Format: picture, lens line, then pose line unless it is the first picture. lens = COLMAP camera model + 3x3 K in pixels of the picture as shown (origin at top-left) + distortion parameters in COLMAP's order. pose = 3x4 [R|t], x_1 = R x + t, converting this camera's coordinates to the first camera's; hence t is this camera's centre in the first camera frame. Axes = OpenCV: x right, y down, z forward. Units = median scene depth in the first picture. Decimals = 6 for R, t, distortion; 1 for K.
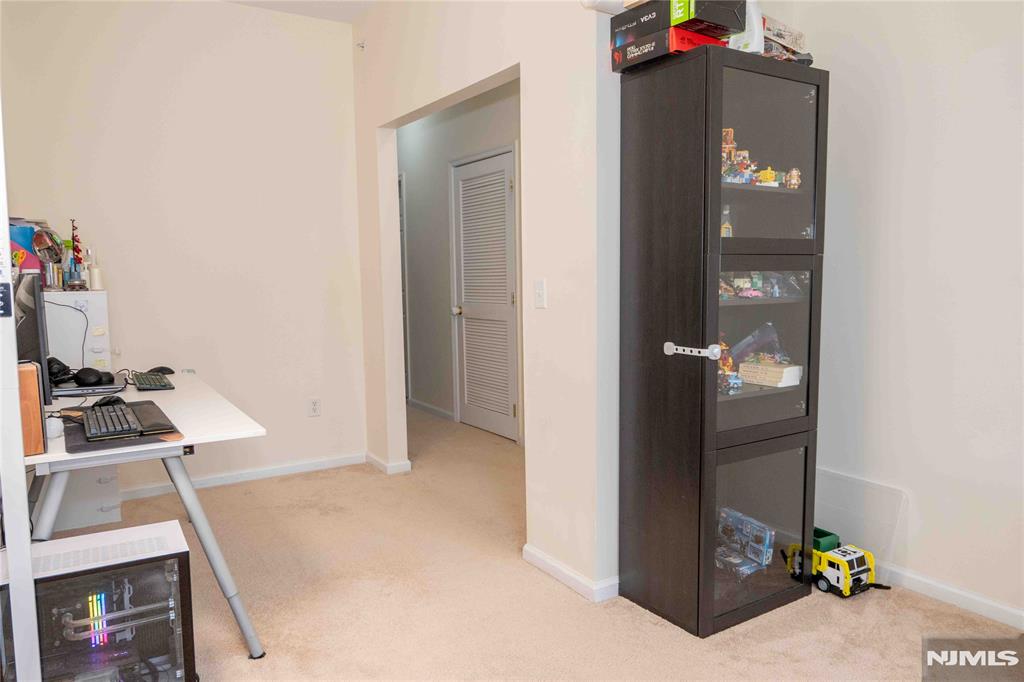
lens RADIAL K [[717.1, 0, 512.0], [0, 717.1, 341.0], [0, 0, 1]] dist [0.005650, 0.000570]
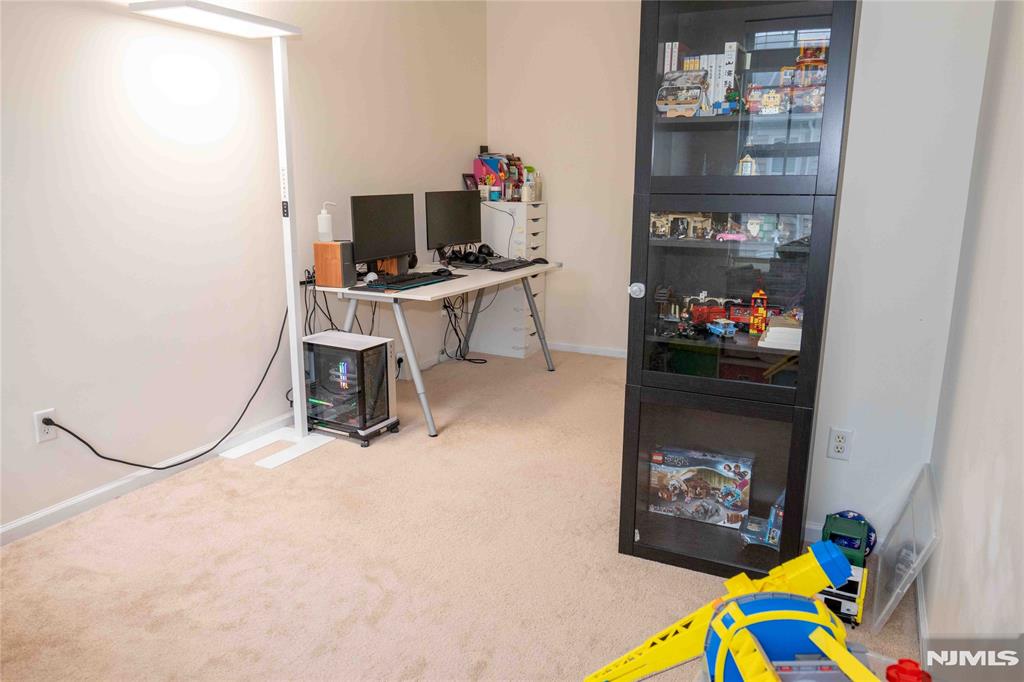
lens RADIAL K [[717.1, 0, 512.0], [0, 717.1, 341.0], [0, 0, 1]] dist [0.005650, 0.000570]
pose [[0.499203, 0.199187, -0.843280, 0.972289], [-0.085522, 0.979794, 0.180805, -0.074909], [0.862254, -0.018139, 0.506151, 0.300355]]
